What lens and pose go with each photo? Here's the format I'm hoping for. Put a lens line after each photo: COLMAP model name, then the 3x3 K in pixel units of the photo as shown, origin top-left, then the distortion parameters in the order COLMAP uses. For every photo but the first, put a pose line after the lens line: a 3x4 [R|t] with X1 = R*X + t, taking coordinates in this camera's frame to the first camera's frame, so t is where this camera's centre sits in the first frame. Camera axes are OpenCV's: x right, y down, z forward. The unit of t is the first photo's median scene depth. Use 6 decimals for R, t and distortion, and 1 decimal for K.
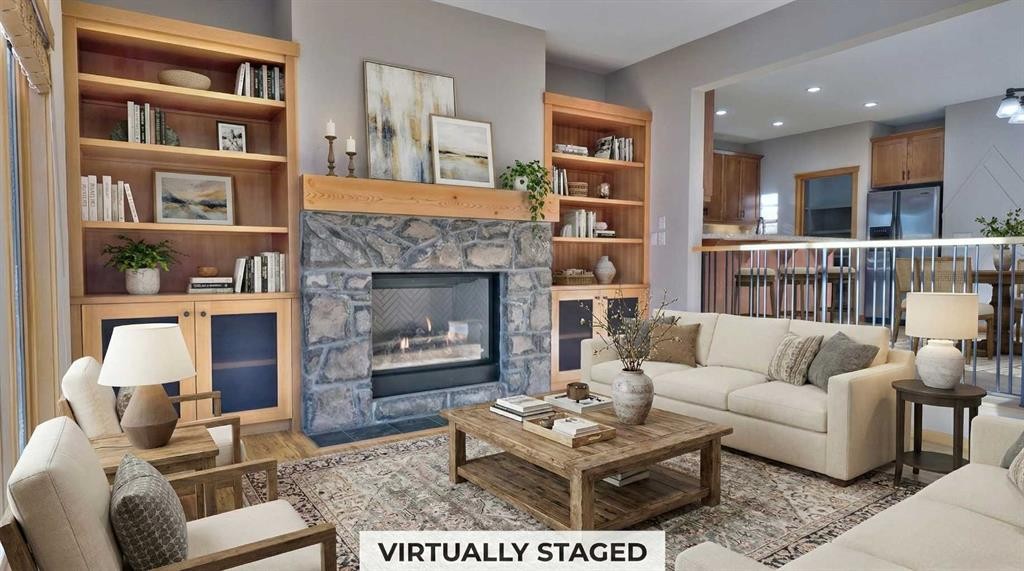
lens RADIAL K [[594.6, 0, 512.0], [0, 594.6, 285.5], [0, 0, 1]] dist [0.039108, -0.000262]
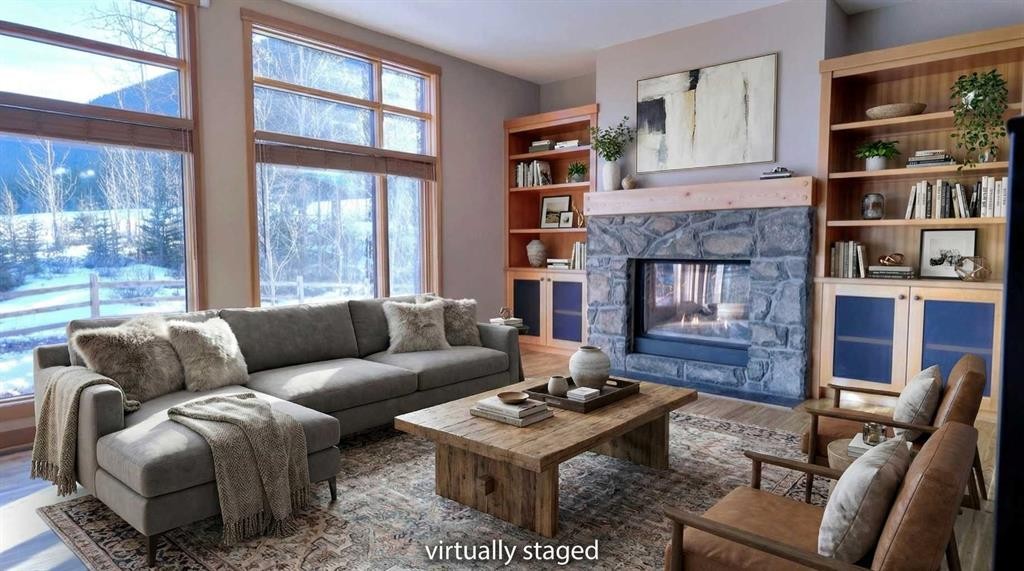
lens RADIAL K [[594.6, 0, 512.0], [0, 594.6, 285.5], [0, 0, 1]] dist [0.039108, -0.000262]
pose [[0.269005, 0.066809, -0.960819, 0.993240], [-0.034674, 0.997616, 0.059660, -0.031871], [0.962515, 0.017266, 0.270680, 0.388971]]
